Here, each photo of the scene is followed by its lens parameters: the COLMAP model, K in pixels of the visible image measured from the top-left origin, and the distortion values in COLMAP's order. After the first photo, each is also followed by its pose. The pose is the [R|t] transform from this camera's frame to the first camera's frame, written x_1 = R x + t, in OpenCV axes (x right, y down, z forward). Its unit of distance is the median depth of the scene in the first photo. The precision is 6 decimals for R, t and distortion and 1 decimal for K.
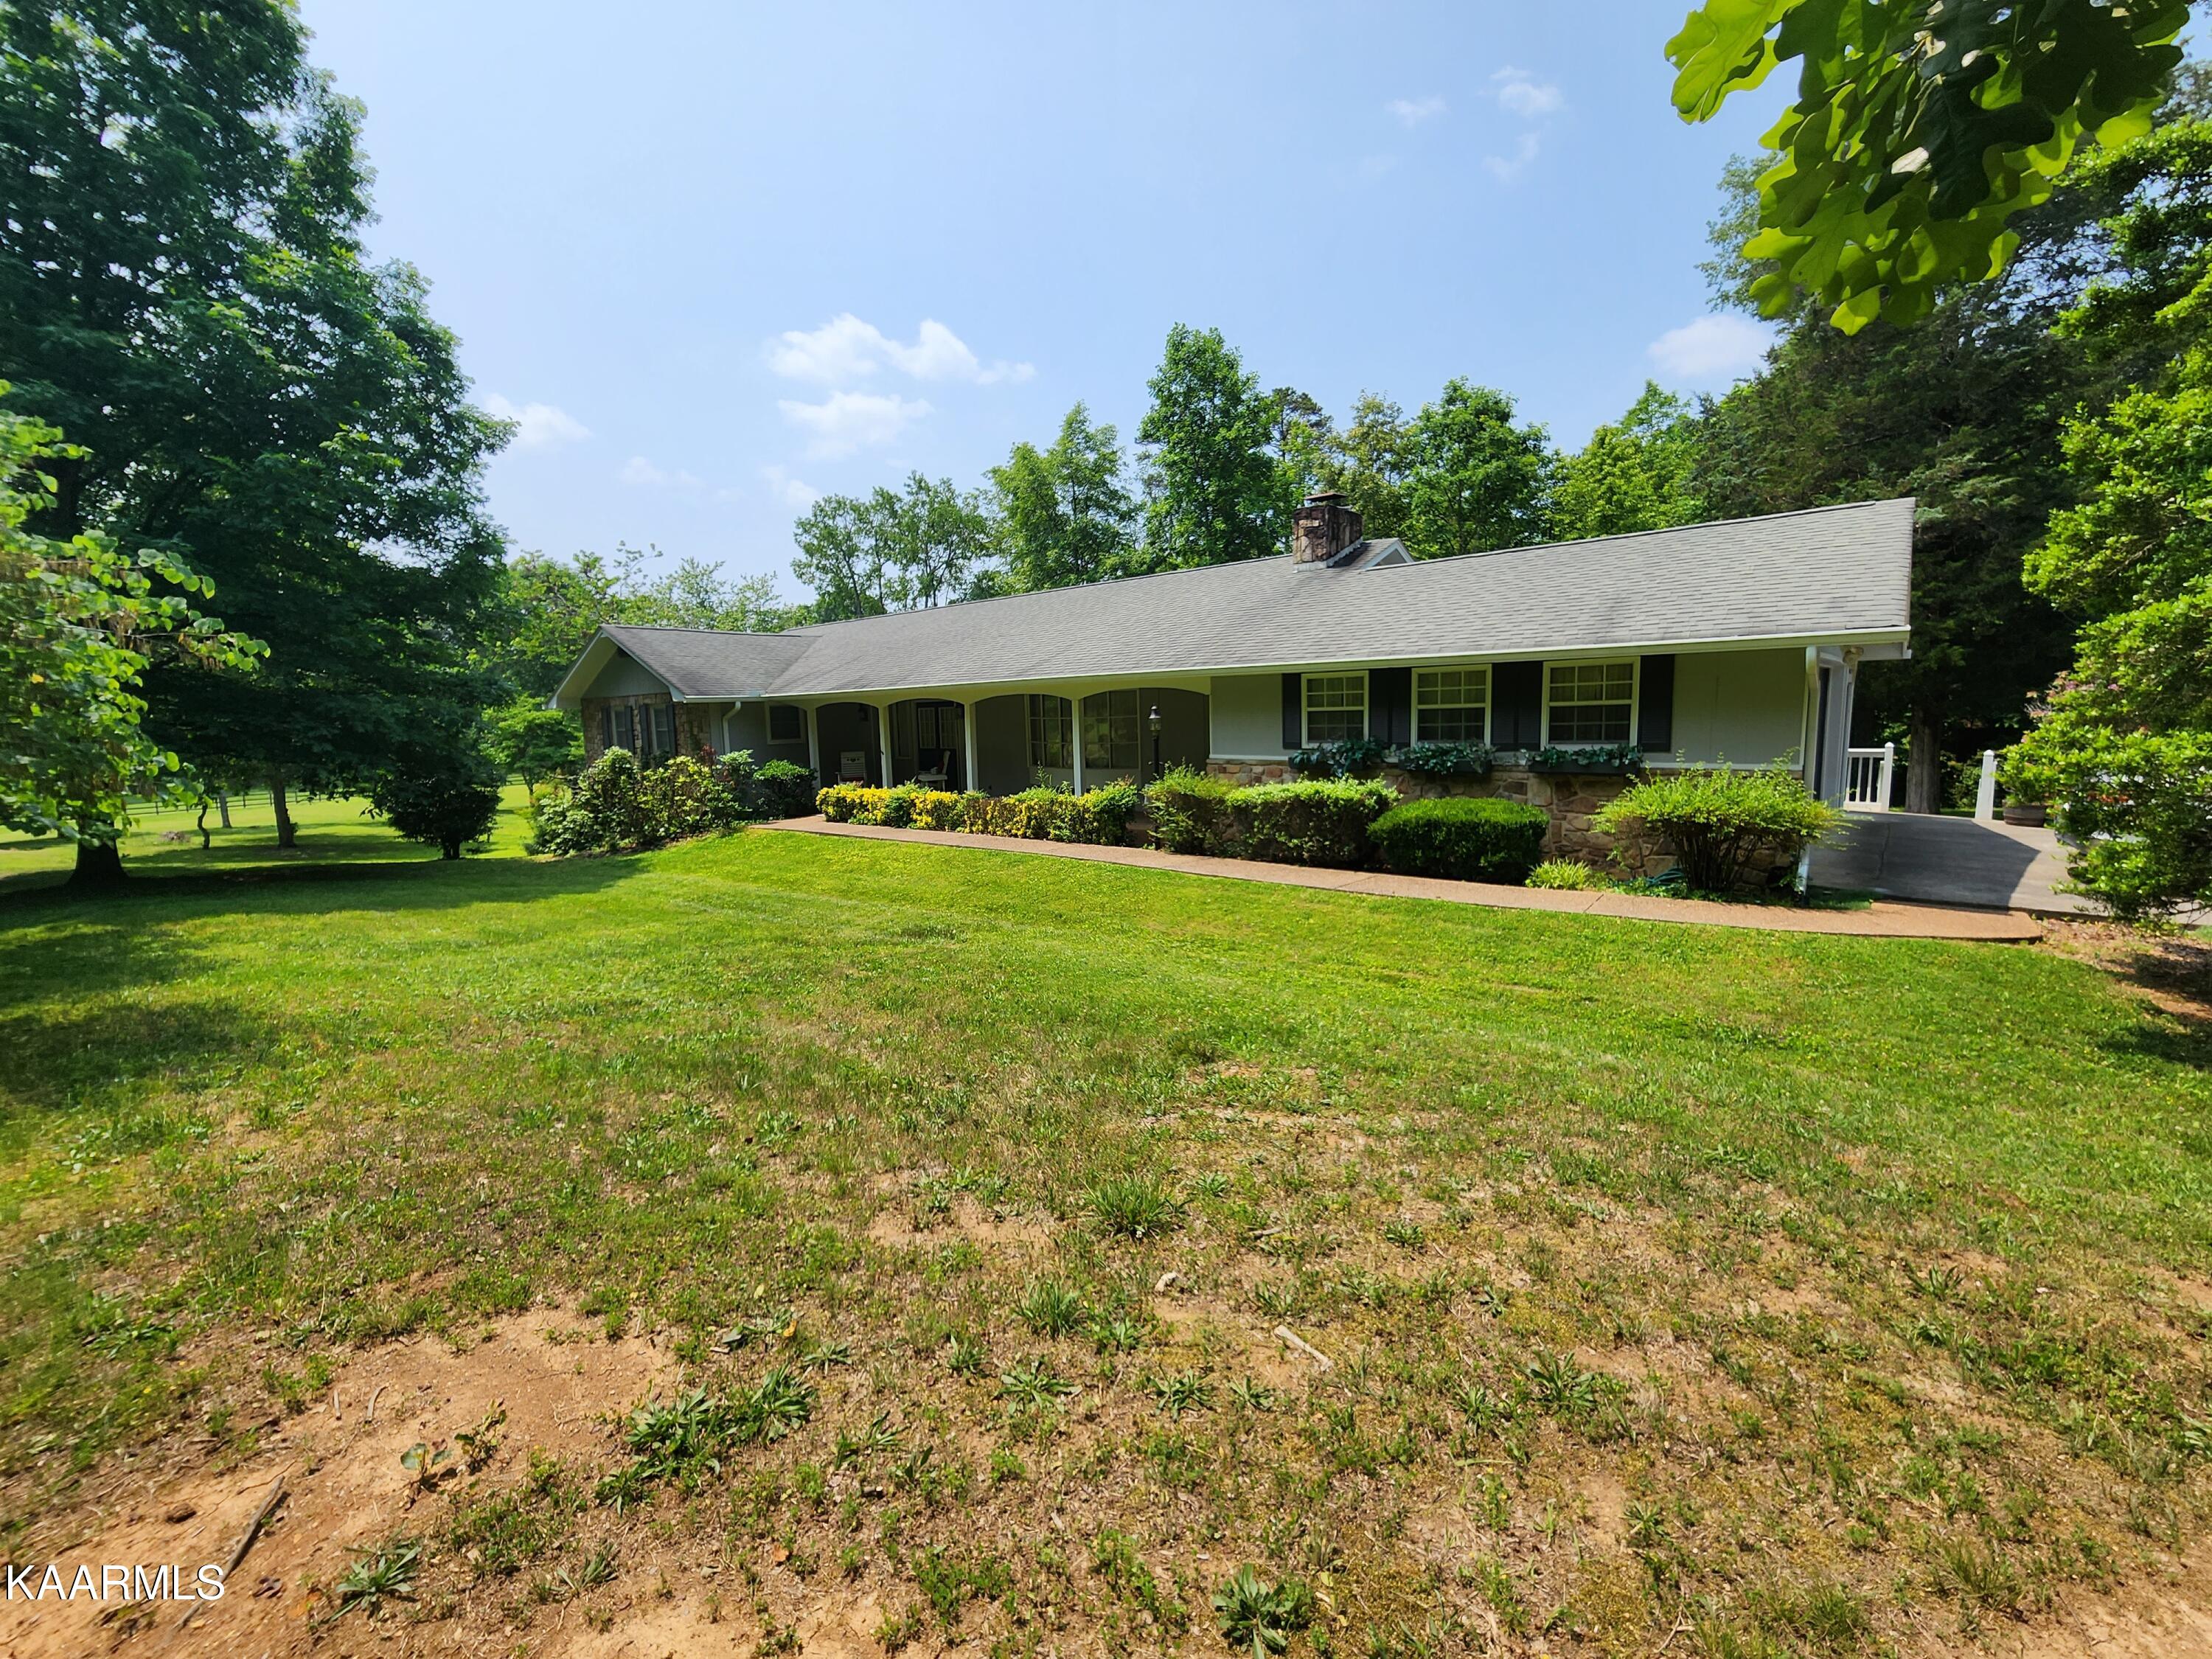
lens RADIAL K [[912.9, 0, 1119.5], [0, 912.9, 822.9], [0, 0, 1]] dist [-0.002061, 0.000239]
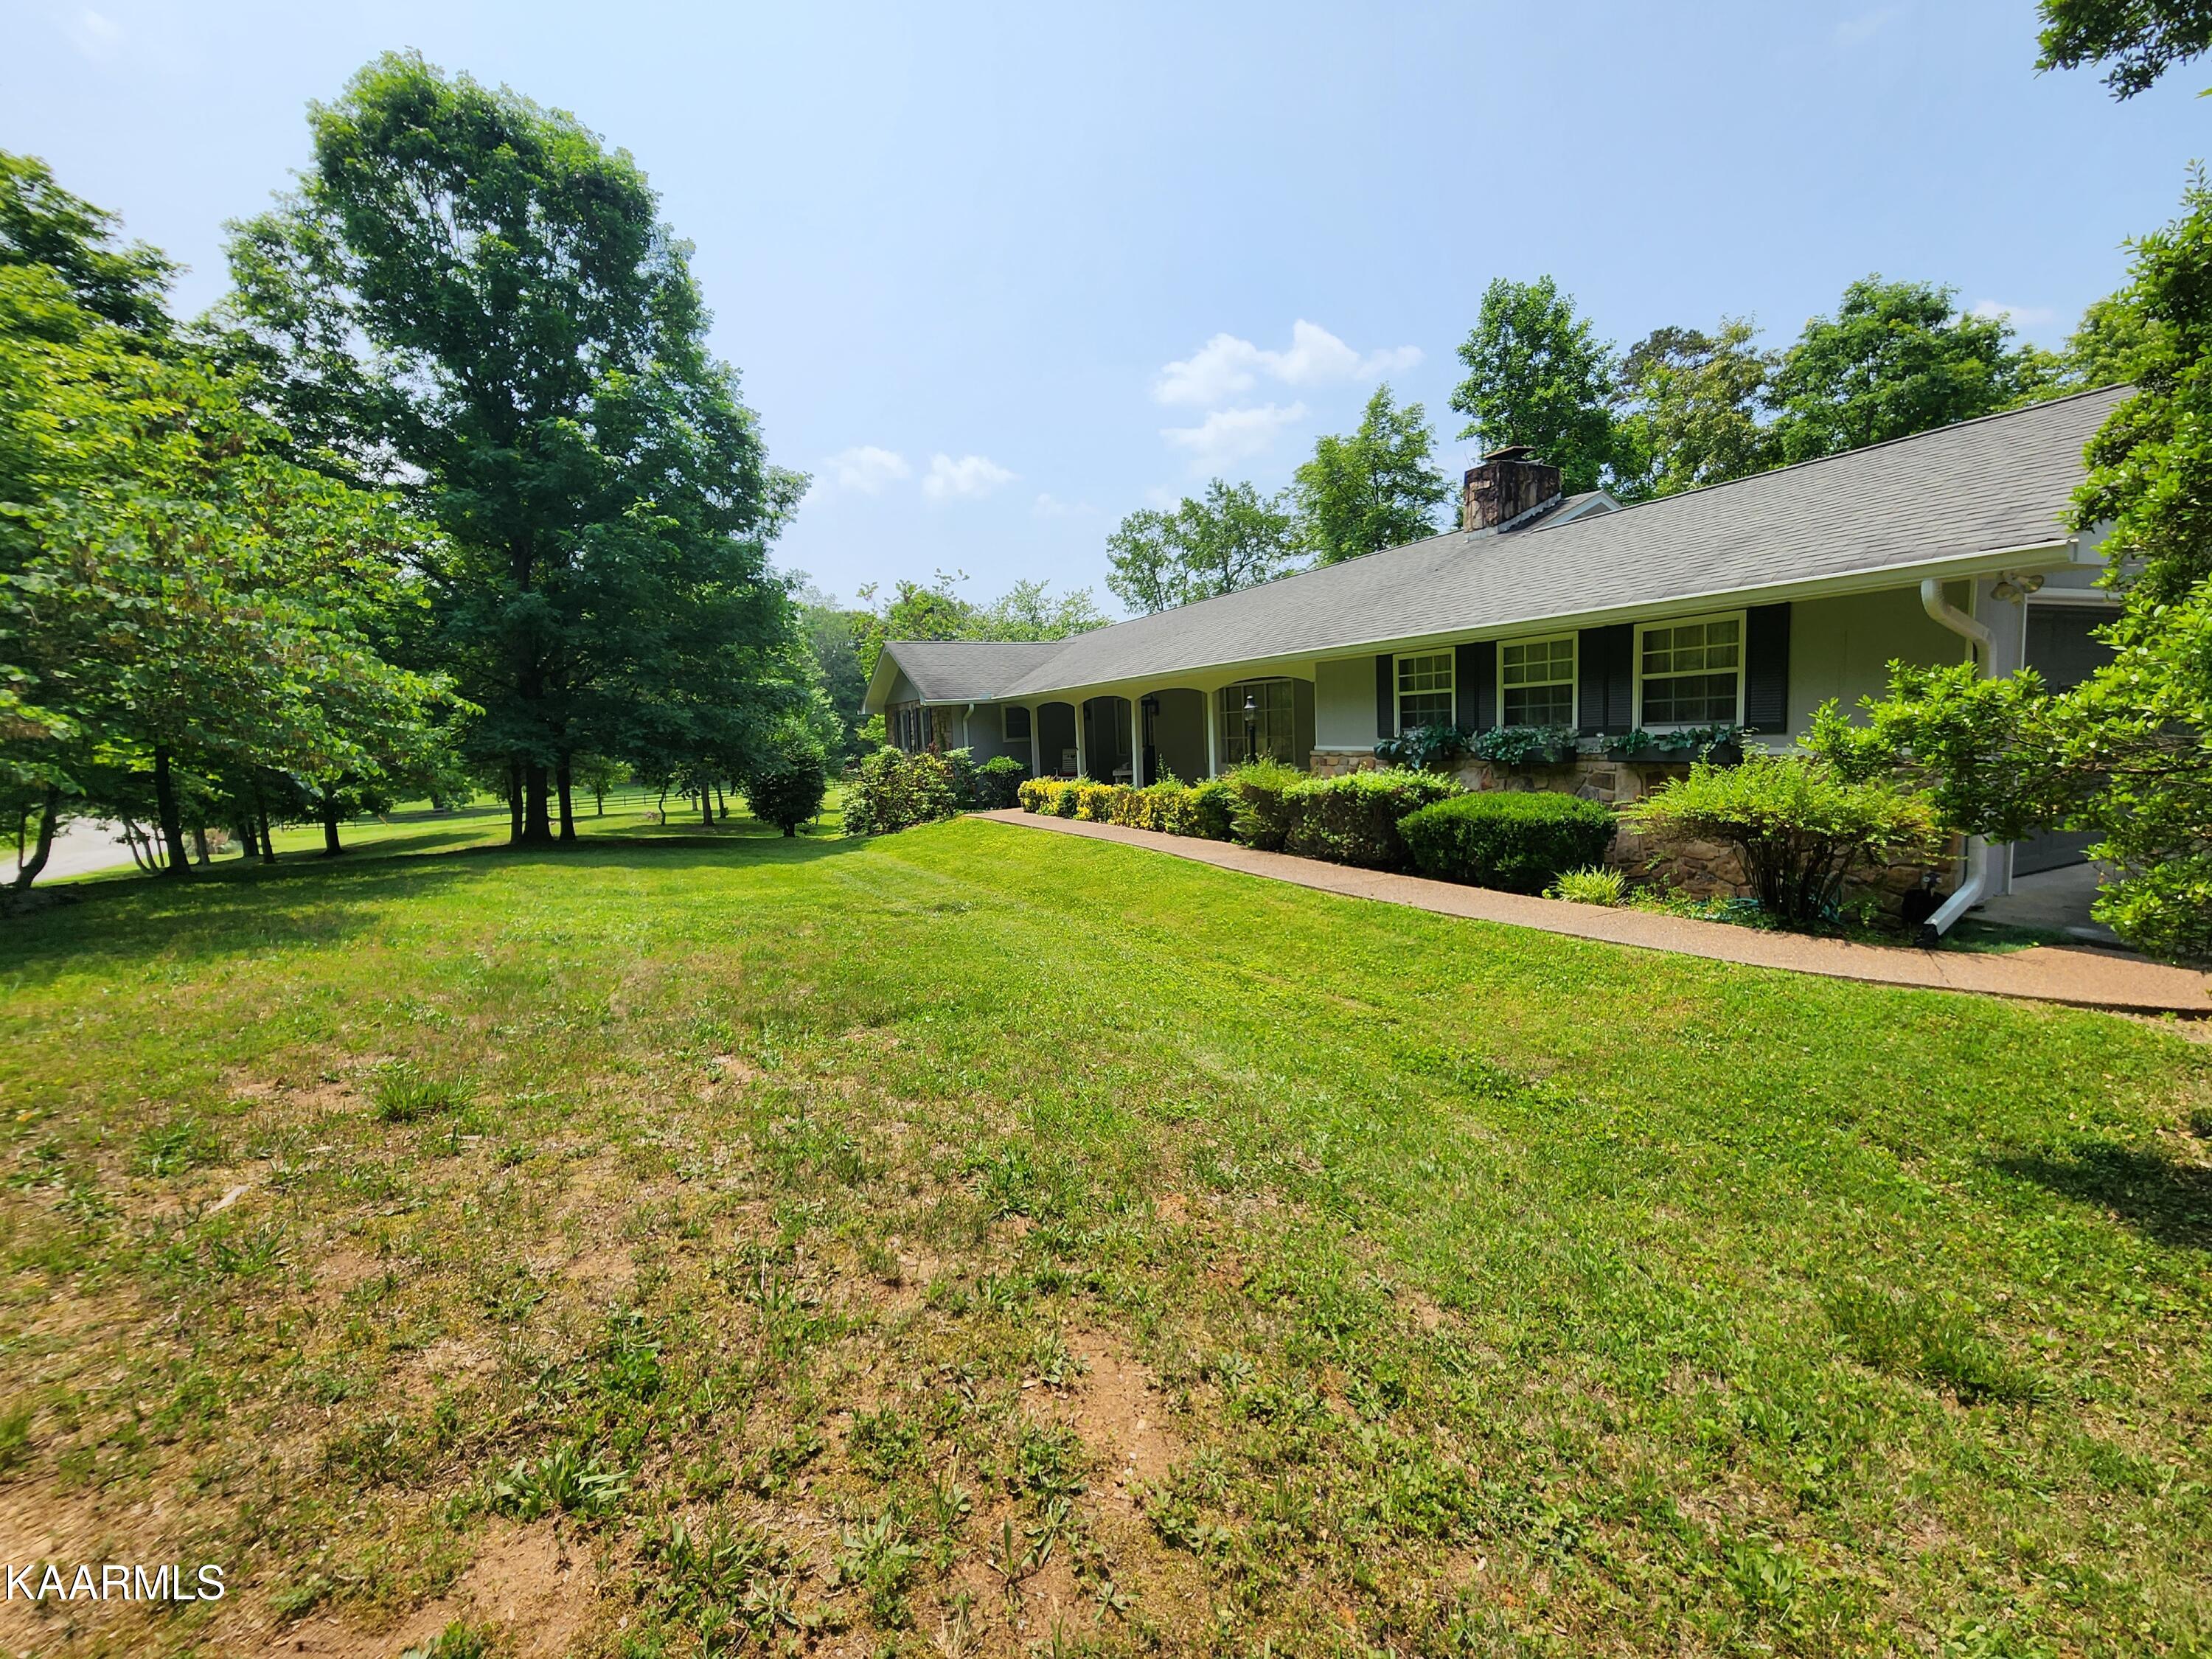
lens RADIAL K [[912.9, 0, 1118.0], [0, 912.9, 831.8], [0, 0, 1]] dist [-0.002061, 0.000239]
pose [[0.919328, 0.032160, -0.392175, 0.183358], [-0.030409, 0.999480, 0.010678, 0.005863], [0.392315, 0.002109, 0.919829, 0.040495]]
